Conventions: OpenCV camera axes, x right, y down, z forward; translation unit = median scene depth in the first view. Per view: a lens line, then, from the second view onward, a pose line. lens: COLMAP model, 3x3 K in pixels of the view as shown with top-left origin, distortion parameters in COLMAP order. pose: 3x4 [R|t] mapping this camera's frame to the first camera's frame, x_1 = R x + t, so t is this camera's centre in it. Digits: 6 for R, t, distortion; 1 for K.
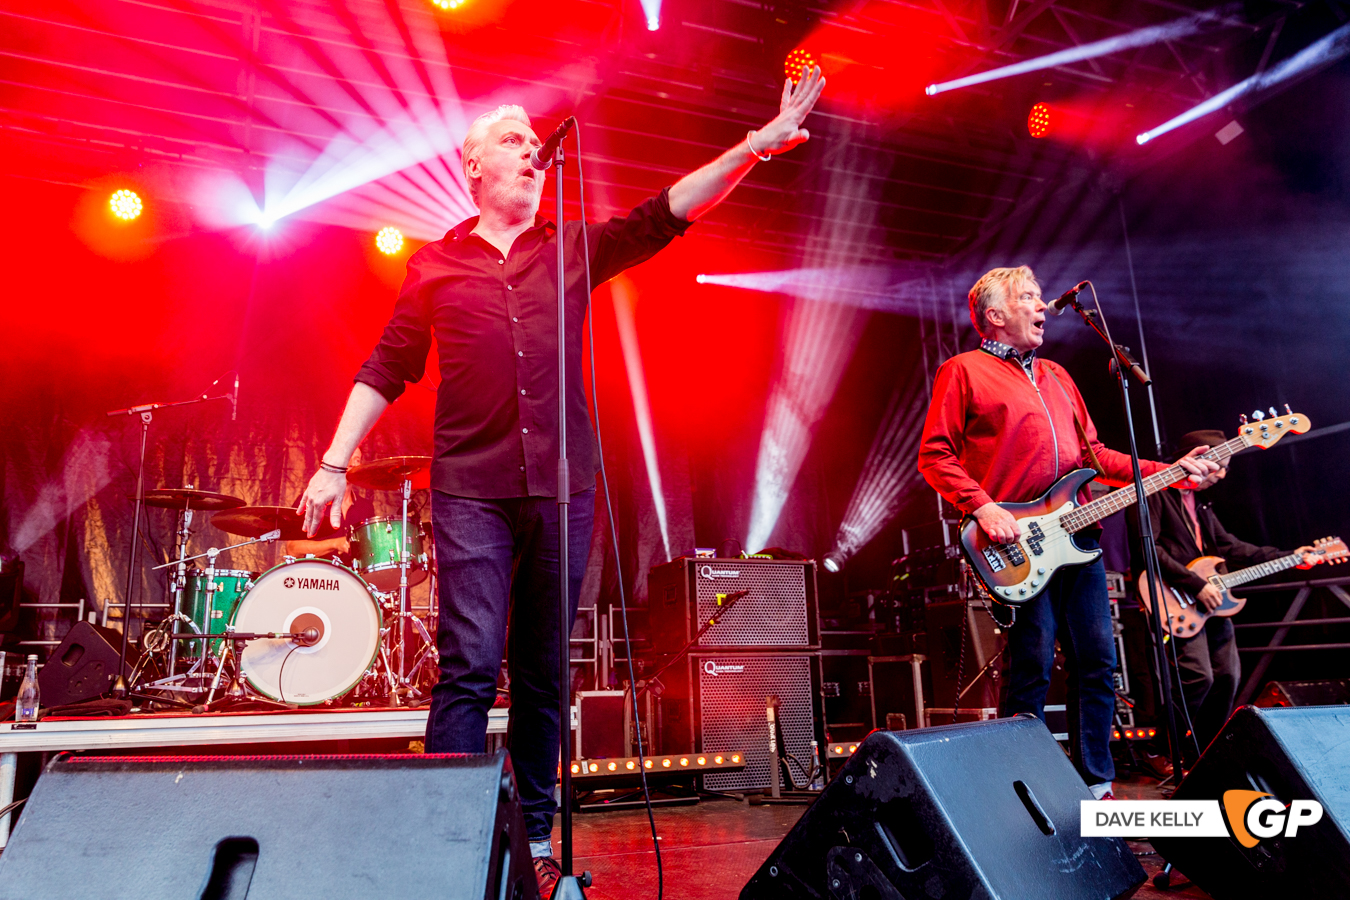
lens RADIAL K [[997.4, 0, 625.9], [0, 997.4, 429.2], [0, 0, 1]] dist [-0.010664, -0.003471]
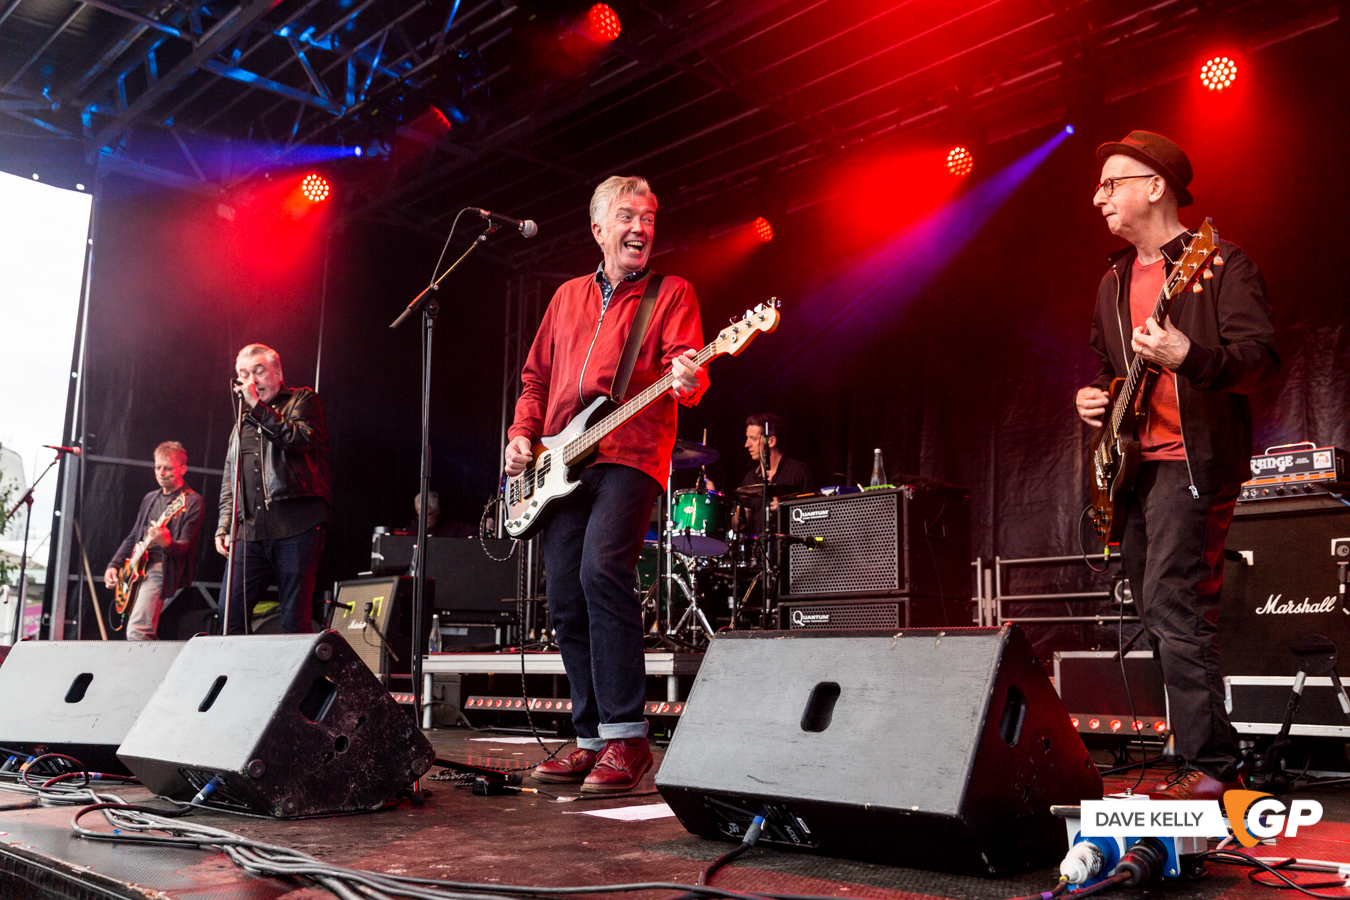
lens RADIAL K [[1259.6, 0, 675.0], [0, 1259.6, 450.0], [0, 0, 1]] dist [-0.001565, 0.009802]
pose [[0.364175, -0.137705, -0.921094, 1.167172], [0.211896, 0.975321, -0.062034, 0.138848], [0.906905, -0.172585, 0.384367, 0.484095]]
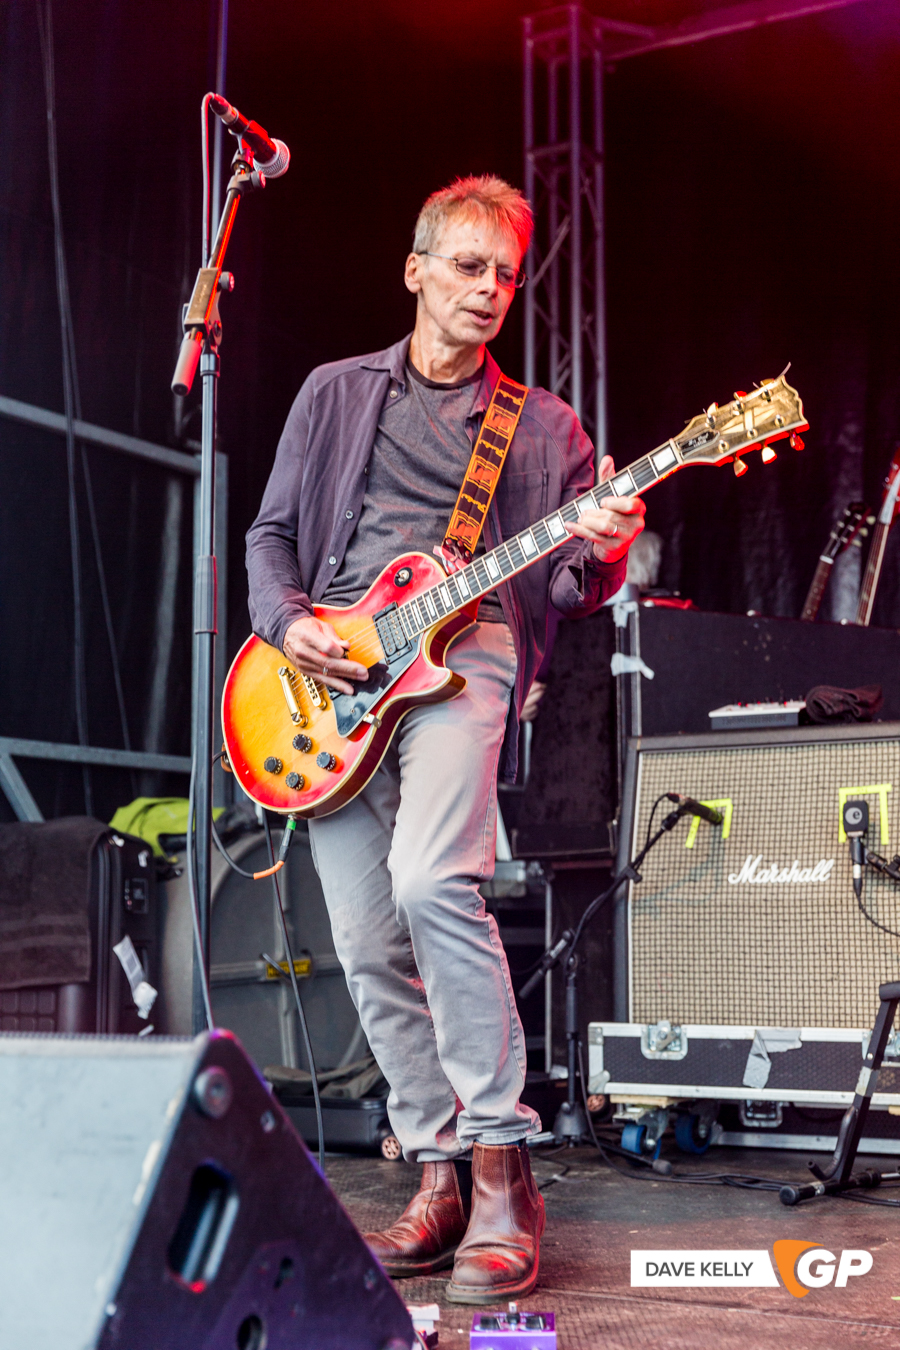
lens RADIAL K [[1998.3, 0, 450.0], [0, 1998.3, 675.0], [0, 0, 1]] dist [-0.005860, -0.009109]
pose [[0.607364, -0.078254, -0.790560, -0.155949], [0.183440, 0.982058, 0.043721, 0.010876], [0.772955, -0.171575, 0.610821, 0.035796]]
